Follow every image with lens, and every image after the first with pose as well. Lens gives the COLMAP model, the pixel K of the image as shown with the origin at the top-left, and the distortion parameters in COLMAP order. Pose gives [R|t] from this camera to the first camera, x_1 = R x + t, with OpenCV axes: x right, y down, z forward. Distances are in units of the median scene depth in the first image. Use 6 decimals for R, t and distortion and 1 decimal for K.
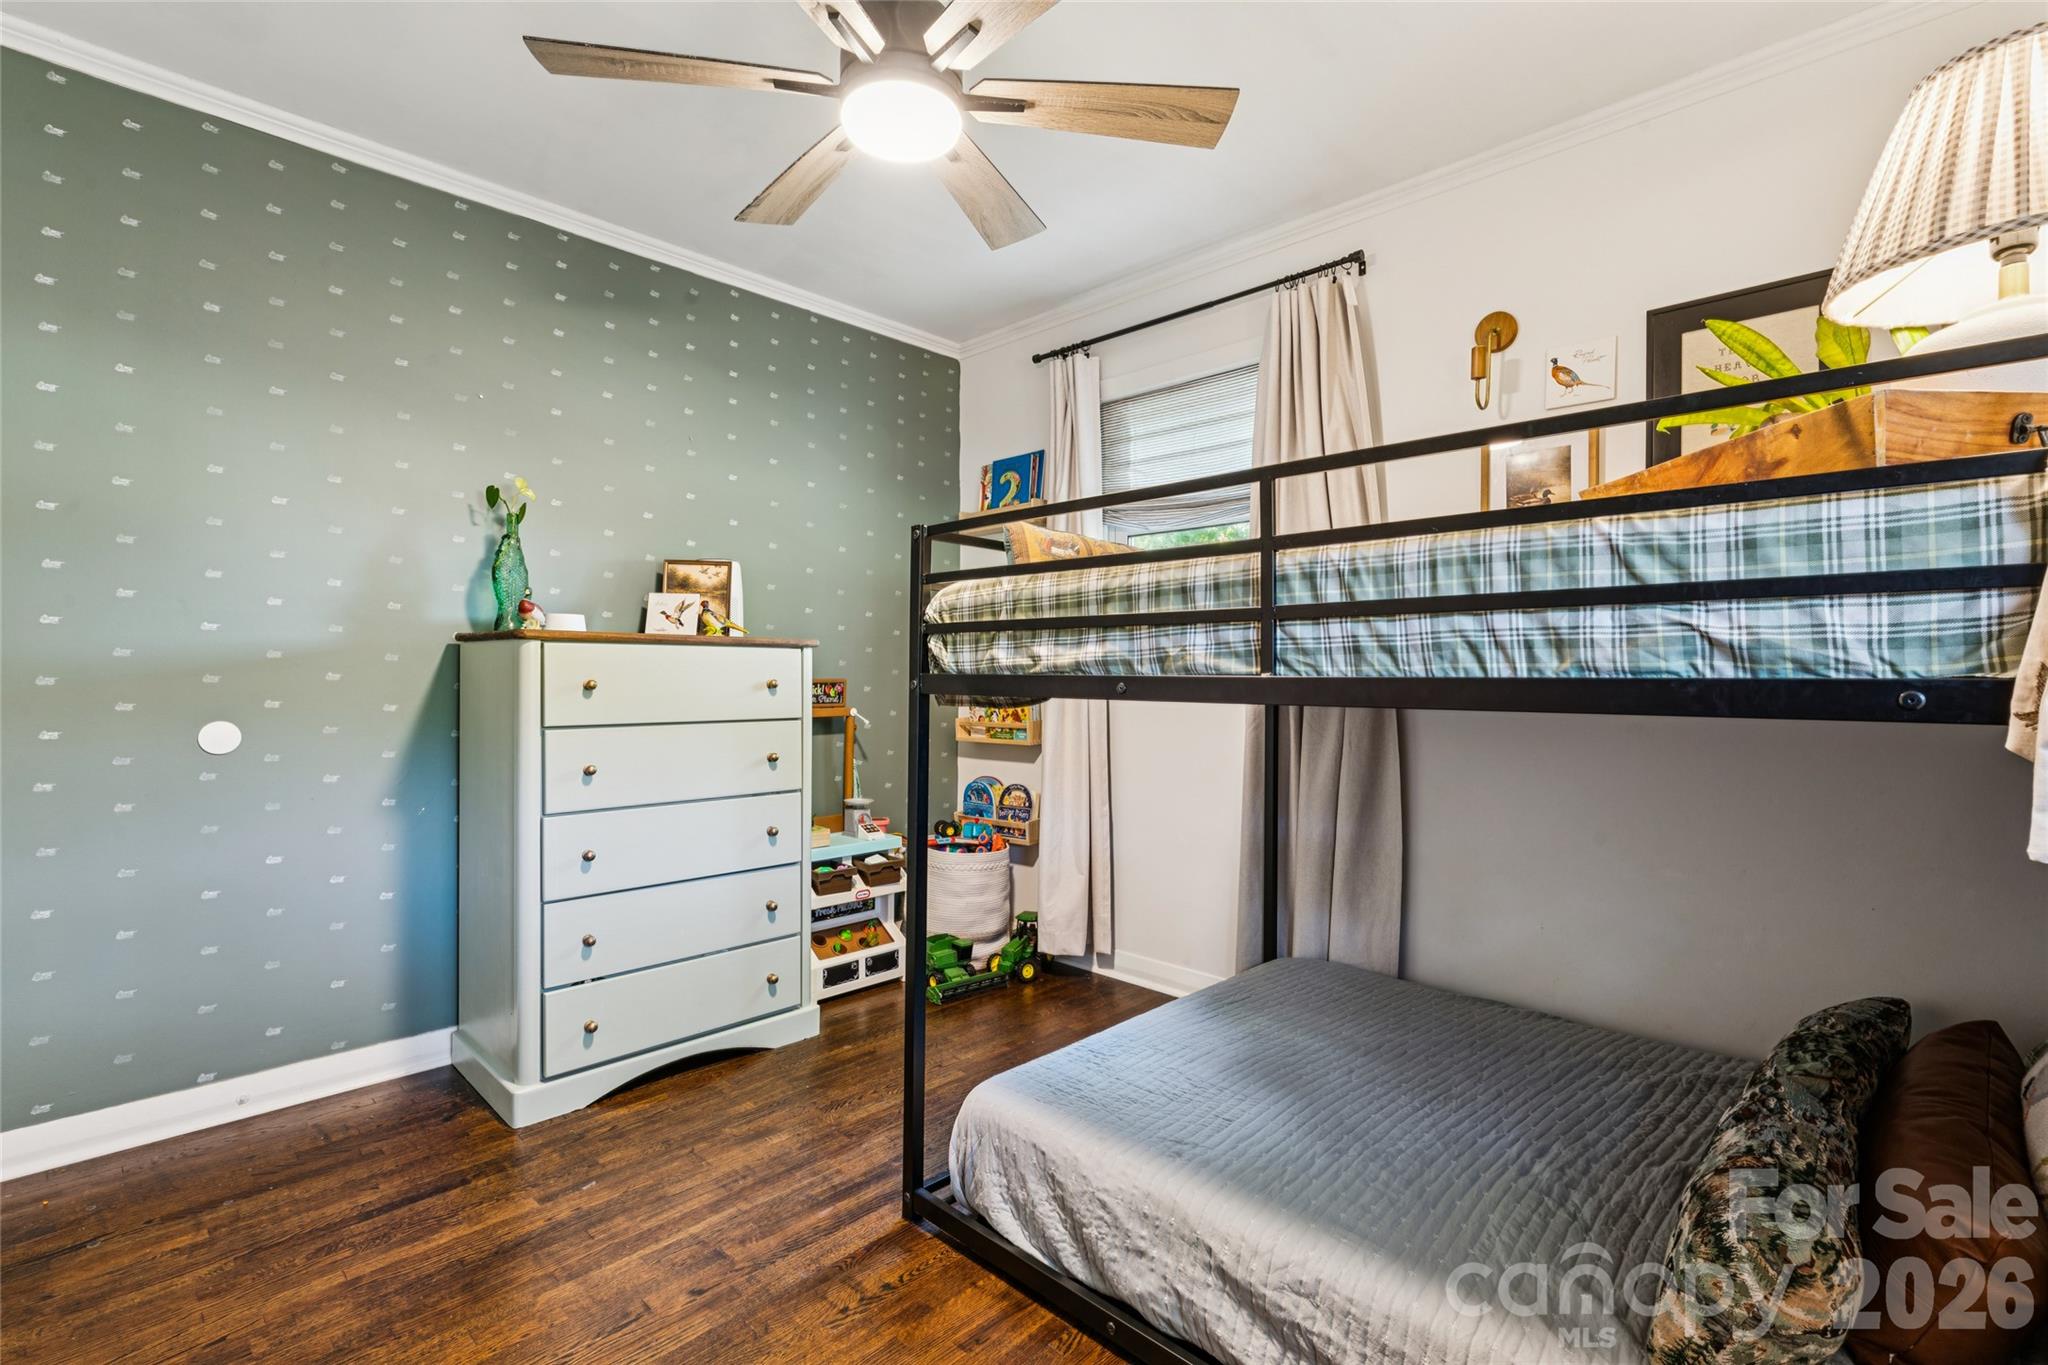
lens RADIAL K [[931.0, 0, 1024.0], [0, 931.0, 682.5], [0, 0, 1]] dist [-0.000869, -0.000347]
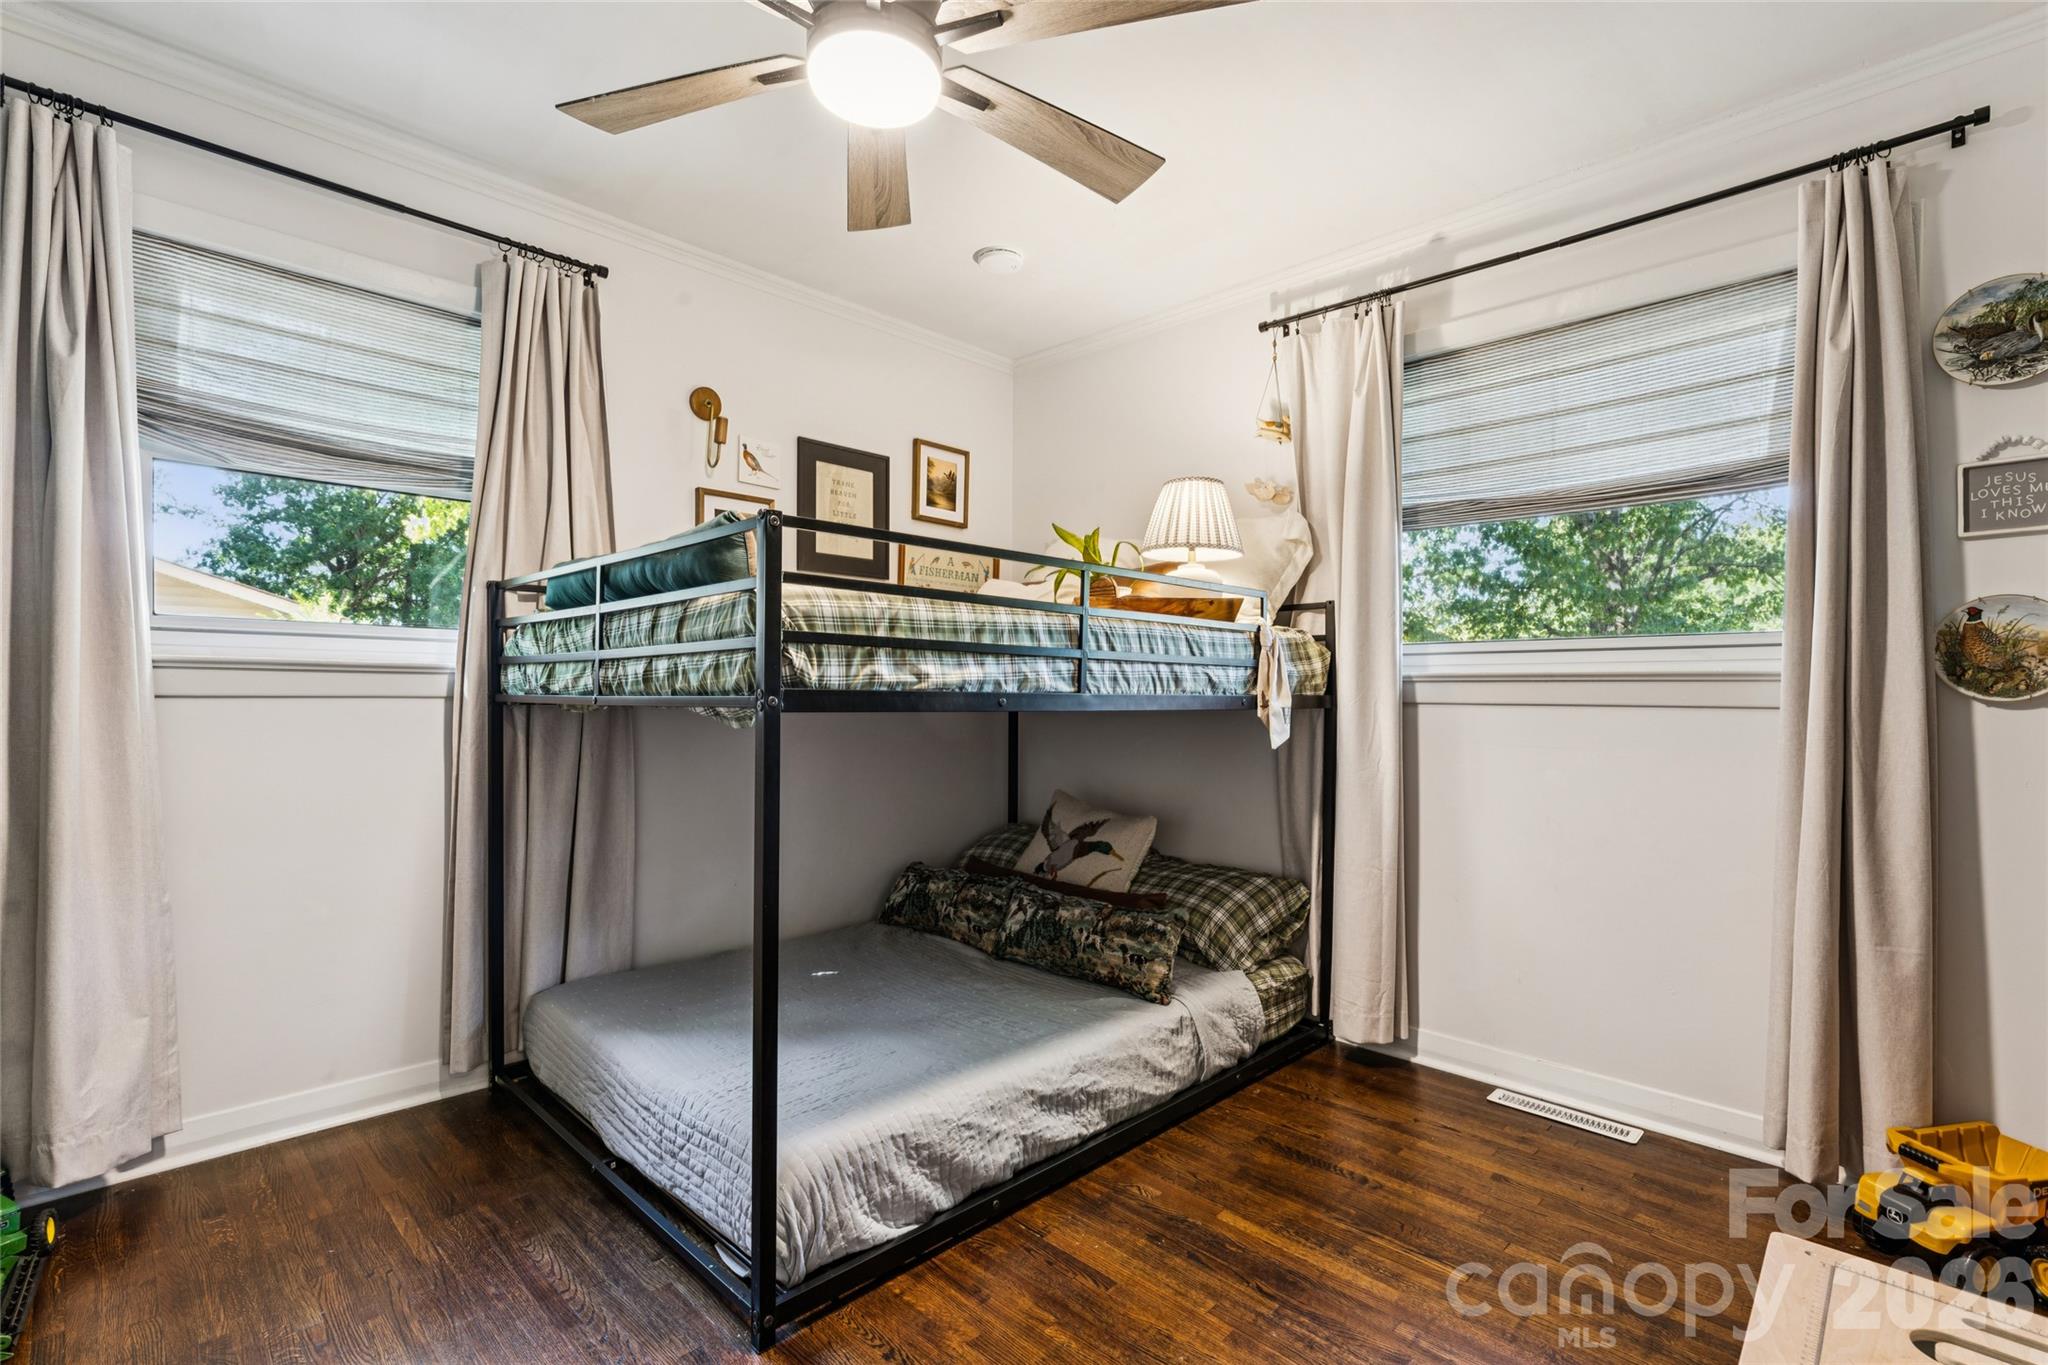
lens RADIAL K [[931.0, 0, 1024.0], [0, 931.0, 682.5], [0, 0, 1]] dist [-0.000869, -0.000347]
pose [[0.009004, 0.004697, 0.999948, -1.085182], [-0.005924, 0.999972, -0.004644, -0.013885], [-0.999942, -0.005882, 0.009031, 0.877186]]
